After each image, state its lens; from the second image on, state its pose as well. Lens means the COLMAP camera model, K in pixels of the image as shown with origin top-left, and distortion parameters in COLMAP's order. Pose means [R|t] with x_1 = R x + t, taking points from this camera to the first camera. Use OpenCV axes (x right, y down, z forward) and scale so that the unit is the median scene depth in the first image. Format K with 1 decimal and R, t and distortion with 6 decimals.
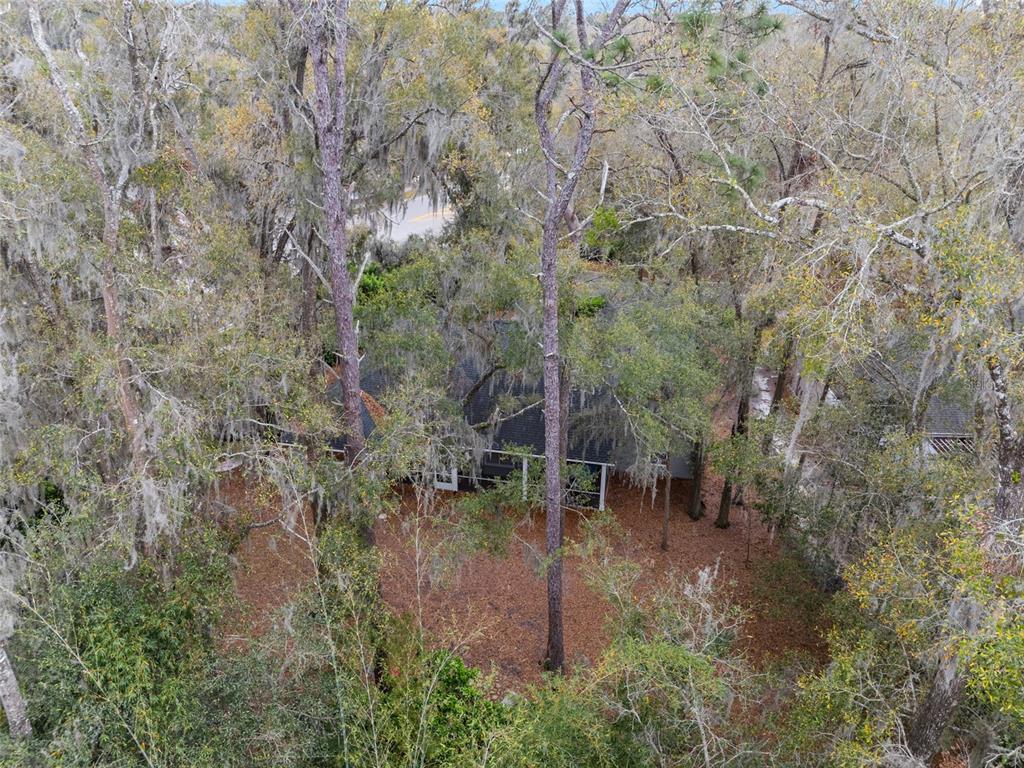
lens RADIAL K [[755.0, 0, 512.0], [0, 755.0, 384.0], [0, 0, 1]] dist [0.073353, -0.084409]
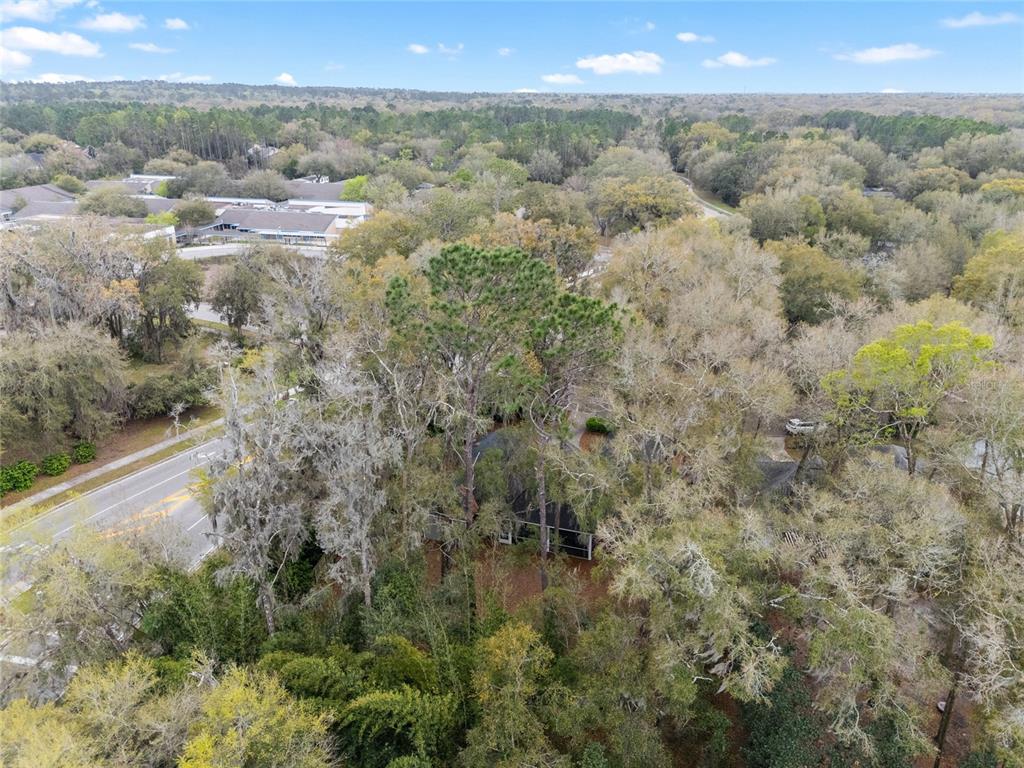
lens RADIAL K [[755.0, 0, 512.0], [0, 755.0, 384.0], [0, 0, 1]] dist [0.073353, -0.084409]
pose [[0.994814, 0.038814, -0.094012, 0.160522], [-0.045937, 0.996138, -0.074828, -0.197074], [0.090744, 0.078758, 0.992755, -1.556170]]
